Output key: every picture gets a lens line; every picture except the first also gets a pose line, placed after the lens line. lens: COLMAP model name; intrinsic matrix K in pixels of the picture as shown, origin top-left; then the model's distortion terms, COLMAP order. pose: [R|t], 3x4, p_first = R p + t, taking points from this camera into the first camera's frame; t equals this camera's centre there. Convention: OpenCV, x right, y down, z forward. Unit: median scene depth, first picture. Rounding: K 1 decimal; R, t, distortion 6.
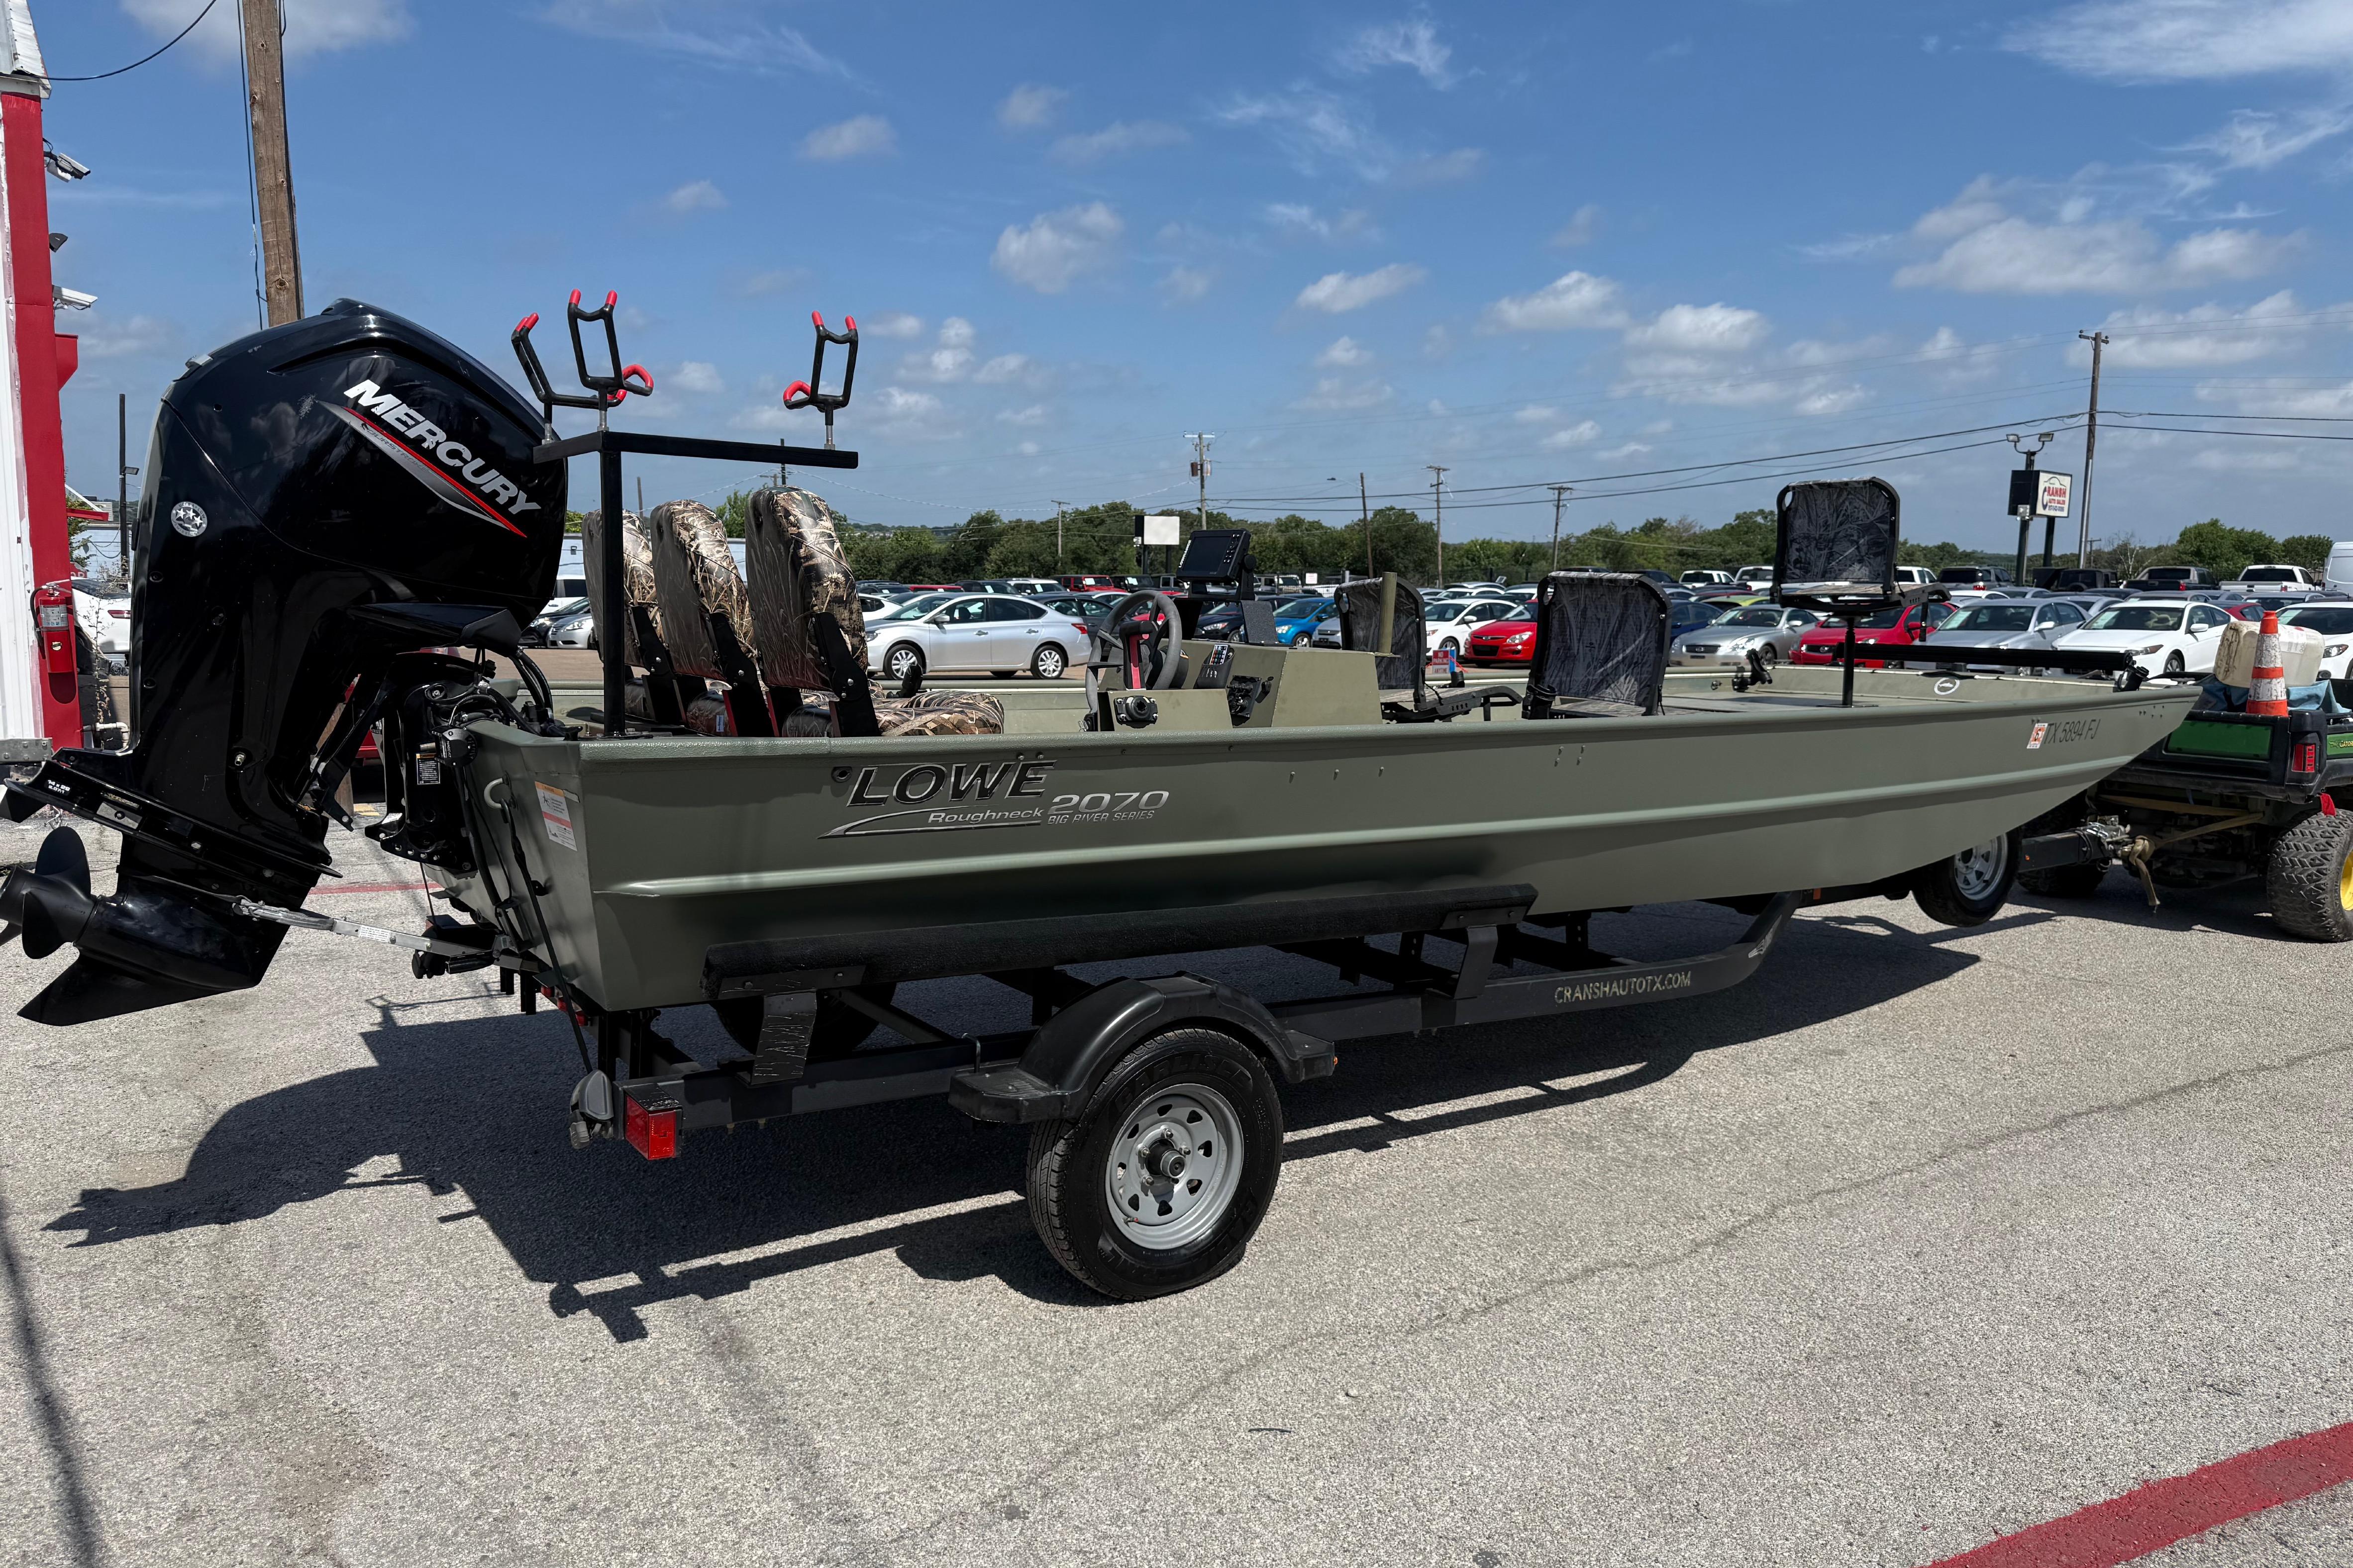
lens RADIAL K [[1659.2, 0, 1172.9], [0, 1659.2, 784.0], [0, 0, 1]] dist [0.056638, -0.073918]
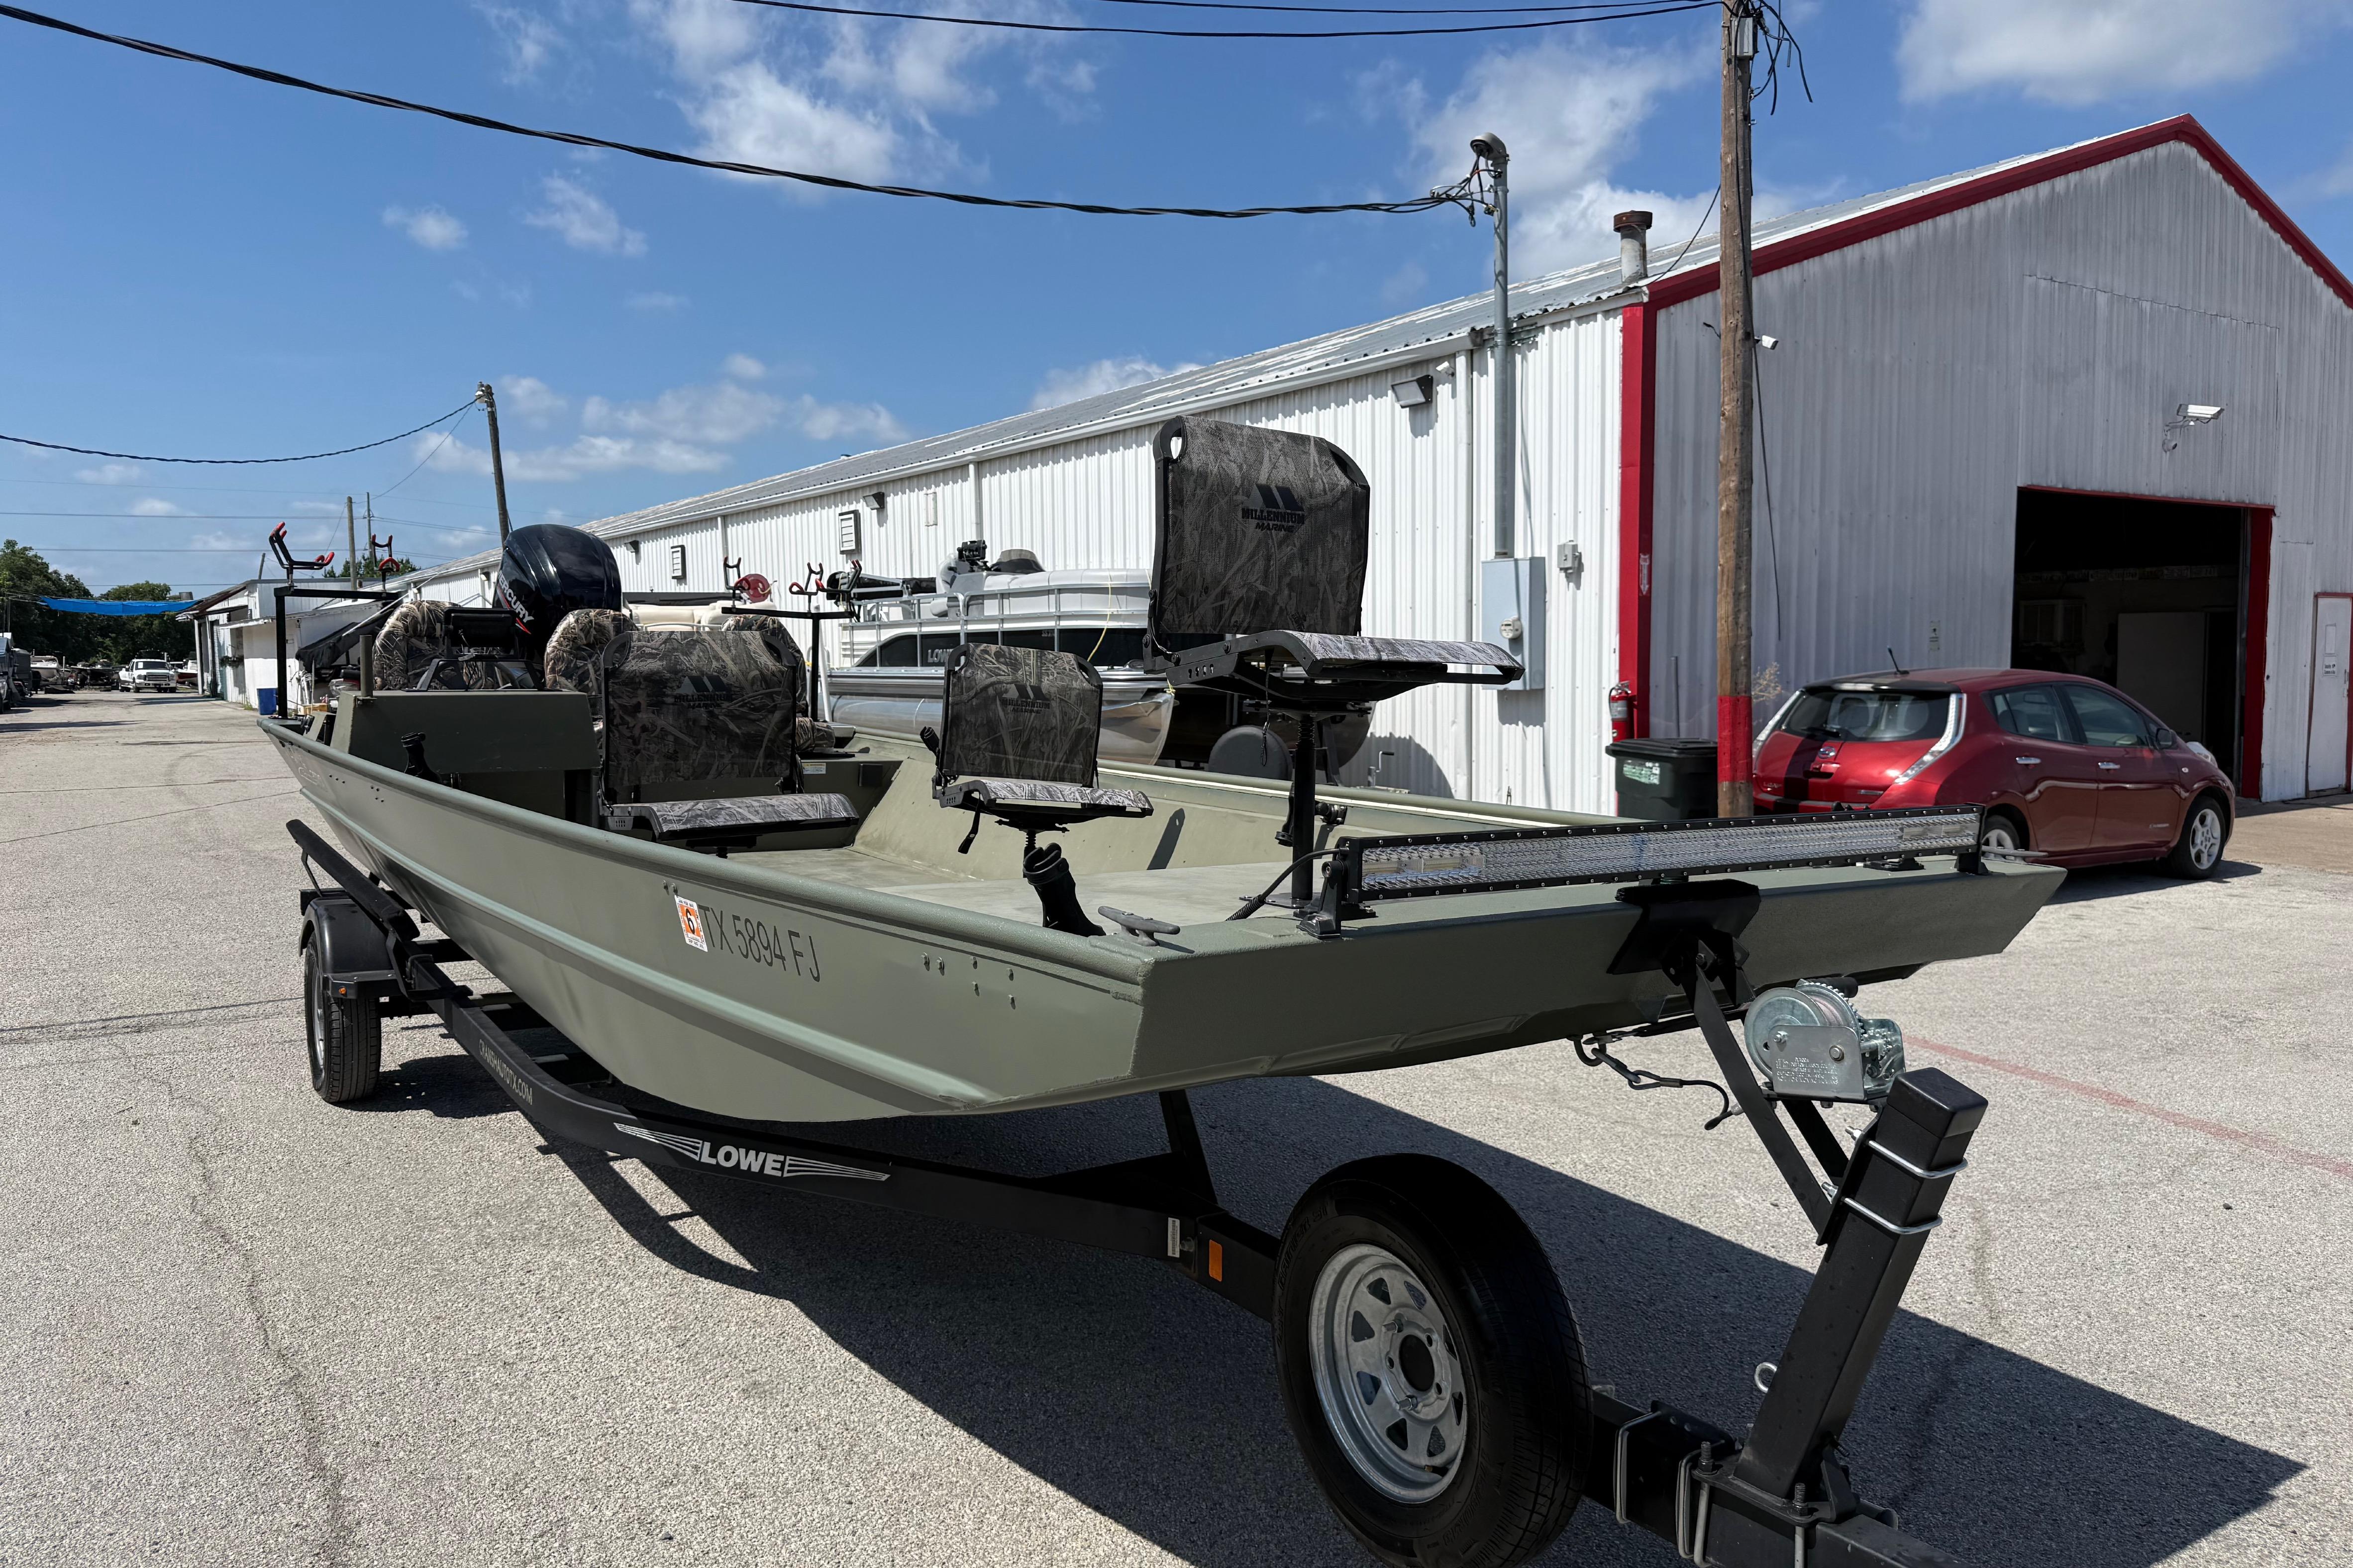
lens RADIAL K [[1659.2, 0, 1159.4], [0, 1659.2, 795.7], [0, 0, 1]] dist [0.056638, -0.073918]
pose [[-0.005705, 0.061346, -0.998100, 0.318912], [-0.132280, 0.989299, 0.061562, -0.036529], [0.991196, 0.132380, 0.002471, 0.357297]]
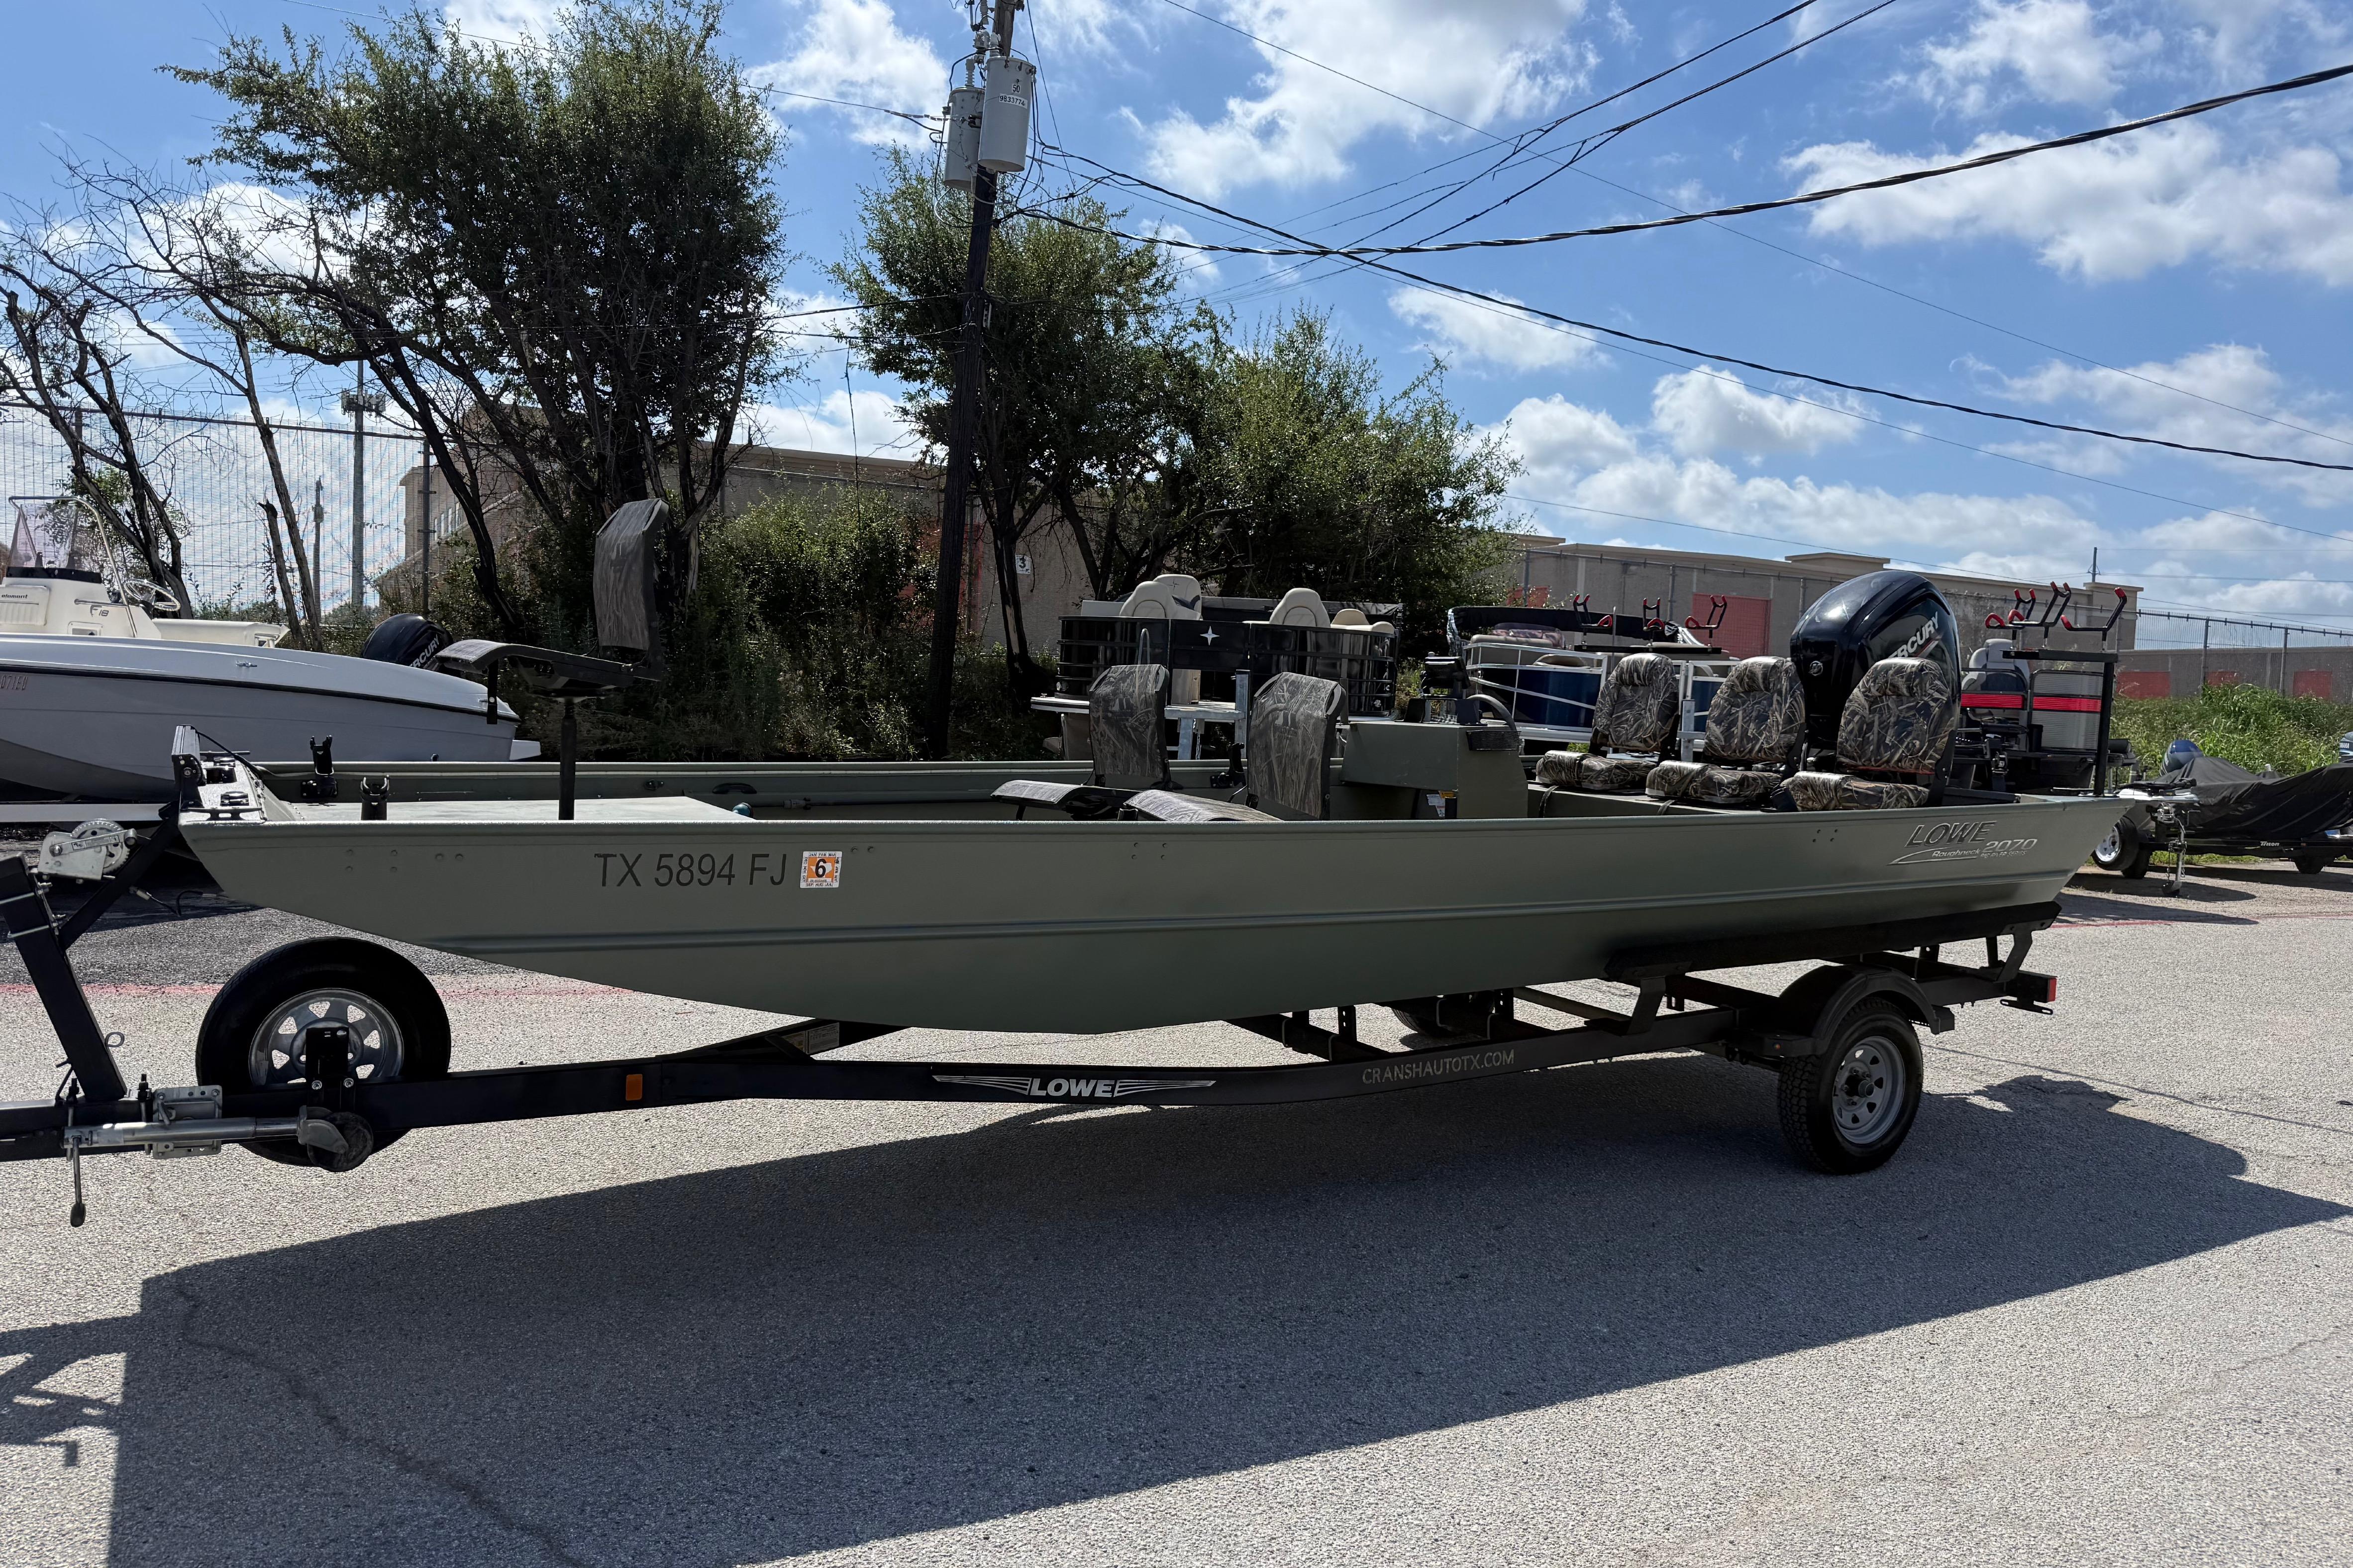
lens RADIAL K [[1659.2, 0, 1174.2], [0, 1659.2, 777.7], [0, 0, 1]] dist [0.056638, -0.073918]
pose [[-0.997126, -0.054405, 0.052716, 0.047338], [-0.044145, 0.982808, 0.179278, -0.073327], [-0.061564, 0.176436, -0.982385, 0.611816]]
